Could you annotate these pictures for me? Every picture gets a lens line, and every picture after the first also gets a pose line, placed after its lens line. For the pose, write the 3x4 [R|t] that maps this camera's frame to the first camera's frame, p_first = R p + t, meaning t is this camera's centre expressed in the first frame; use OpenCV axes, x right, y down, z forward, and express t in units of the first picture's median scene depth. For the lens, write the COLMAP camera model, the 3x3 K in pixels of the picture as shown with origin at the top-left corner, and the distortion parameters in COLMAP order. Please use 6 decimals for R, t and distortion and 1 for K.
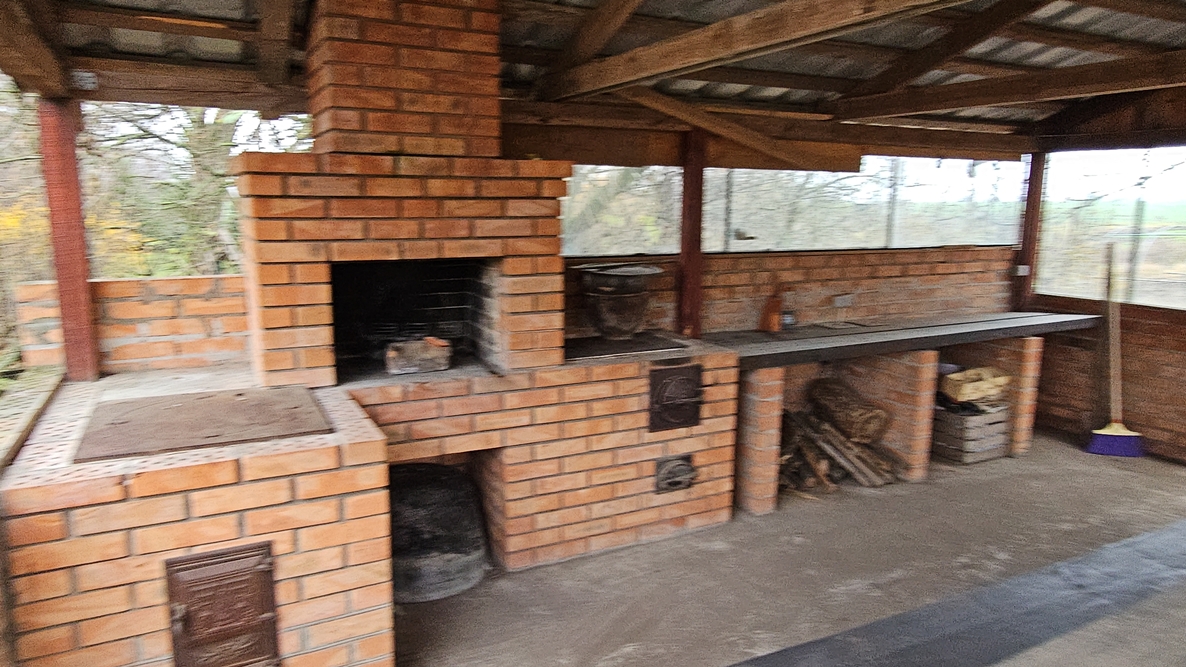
lens RADIAL K [[760.5, 0, 592.7], [0, 760.5, 332.2], [0, 0, 1]] dist [-0.001275, 0.001463]
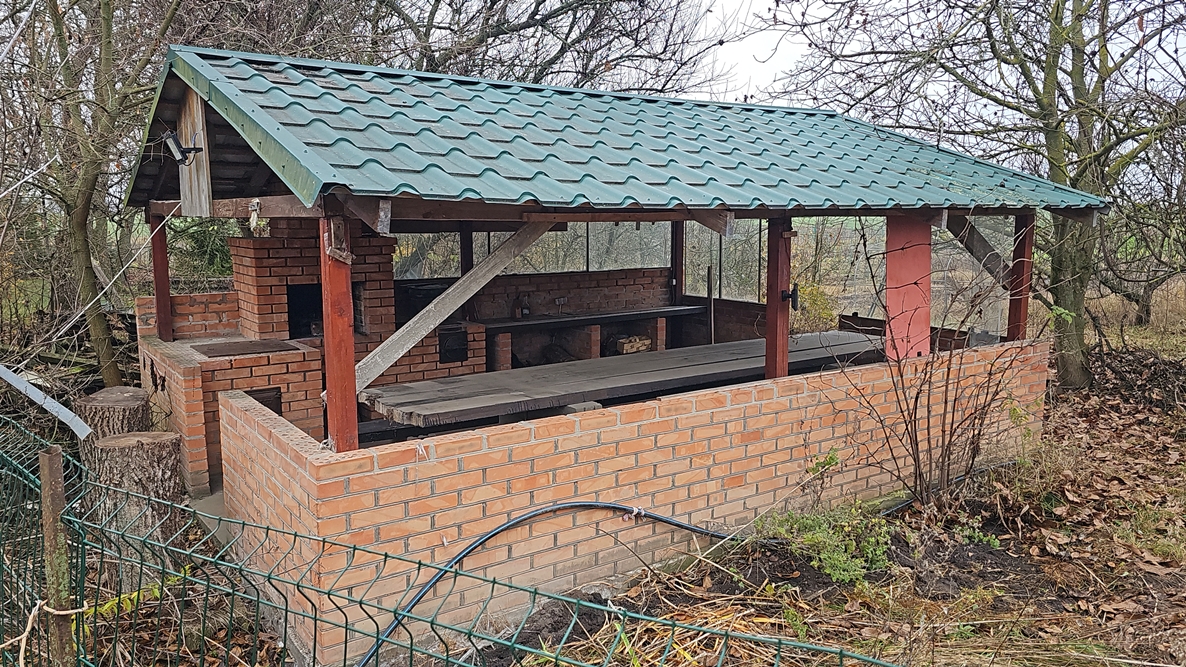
lens RADIAL K [[776.7, 0, 588.7], [0, 776.7, 338.9], [0, 0, 1]] dist [0.045769, -0.035913]
pose [[0.987070, -0.033056, 0.156844, 0.106571], [0.035864, 0.999242, -0.015110, 0.082533], [-0.156225, 0.020540, 0.987508, -0.876689]]
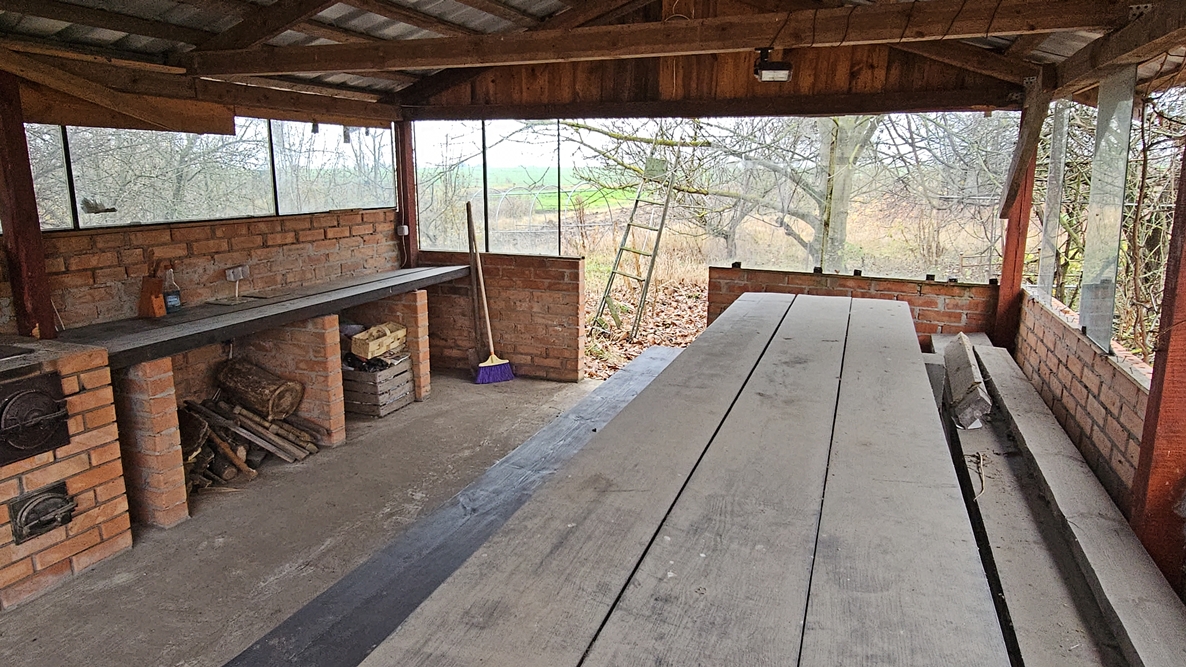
lens RADIAL K [[760.5, 0, 608.2], [0, 760.5, 332.2], [0, 0, 1]] dist [-0.001275, 0.001463]
pose [[0.720037, -0.147468, 0.678086, 0.020707], [0.117230, 0.988964, 0.090594, -0.001938], [-0.683962, 0.014261, 0.729378, 0.012937]]
